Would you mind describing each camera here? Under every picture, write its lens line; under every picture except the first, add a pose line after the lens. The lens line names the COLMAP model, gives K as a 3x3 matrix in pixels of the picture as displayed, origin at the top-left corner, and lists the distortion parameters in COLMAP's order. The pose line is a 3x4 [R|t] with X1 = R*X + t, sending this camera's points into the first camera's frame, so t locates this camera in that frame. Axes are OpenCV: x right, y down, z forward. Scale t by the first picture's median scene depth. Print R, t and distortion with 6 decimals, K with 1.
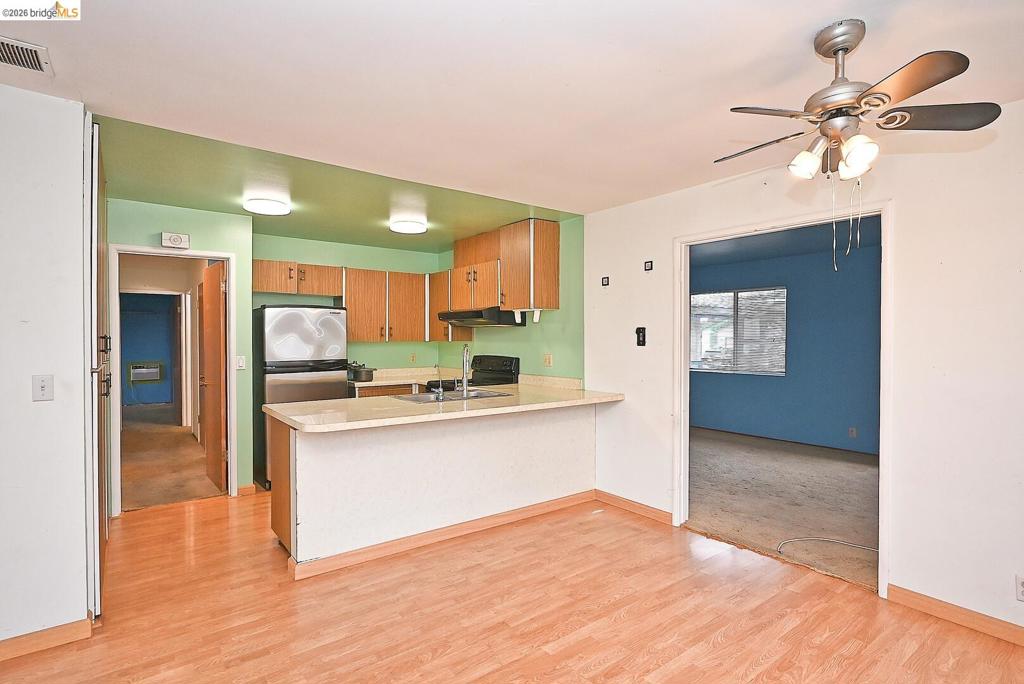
lens RADIAL K [[506.2, 0, 508.8], [0, 506.2, 341.5], [0, 0, 1]] dist [-0.004401, 0.002222]
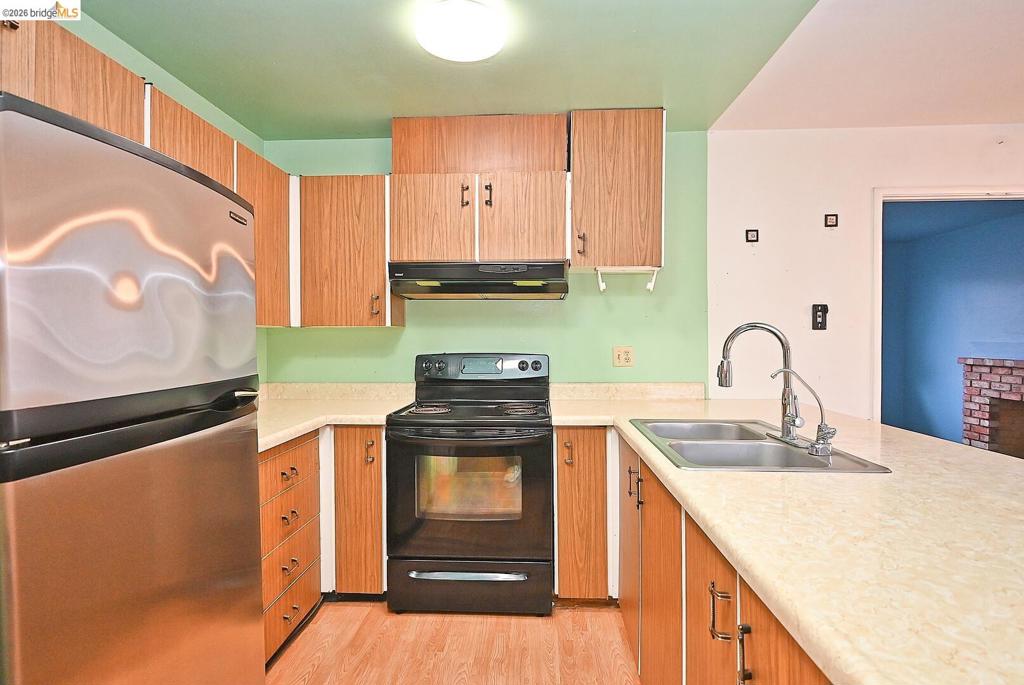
lens RADIAL K [[530.8, 0, 508.0], [0, 530.8, 340.3], [0, 0, 1]] dist [-0.003099, 0.000620]
pose [[0.640972, -0.009858, 0.767501, -0.607683], [0.008123, 0.999949, 0.006060, 0.015472], [-0.767521, 0.002350, 0.641019, 0.856563]]
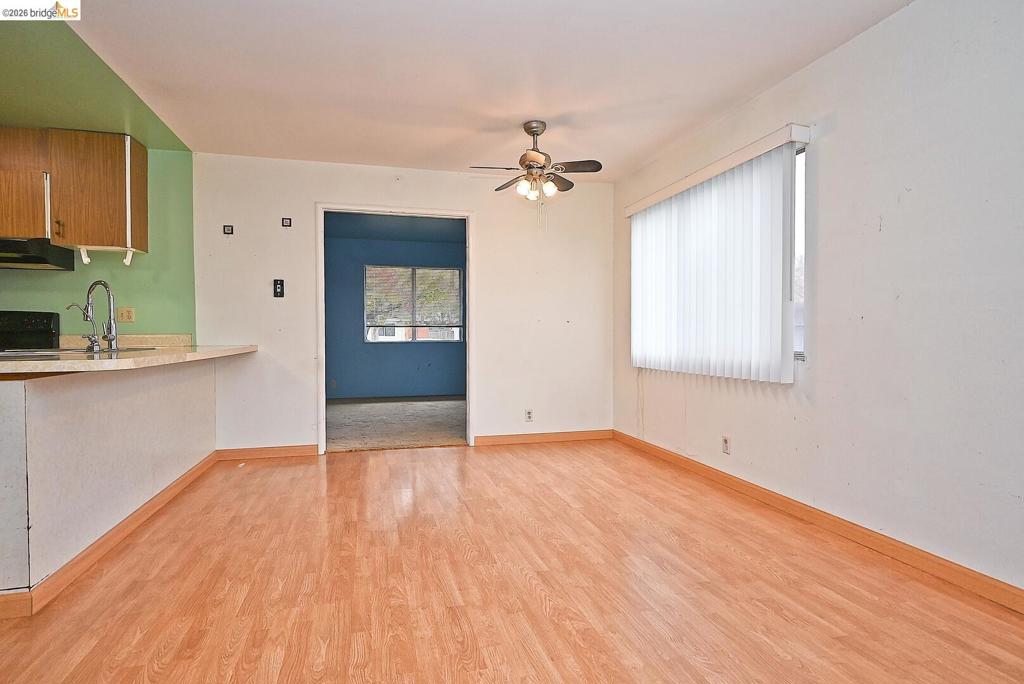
lens RADIAL K [[530.8, 0, 508.0], [0, 530.8, 339.8], [0, 0, 1]] dist [-0.003099, 0.000620]
pose [[0.385443, -0.014982, 0.922610, -0.574954], [0.008532, 0.999883, 0.012673, 0.087485], [-0.922692, 0.002987, 0.385526, 0.134860]]
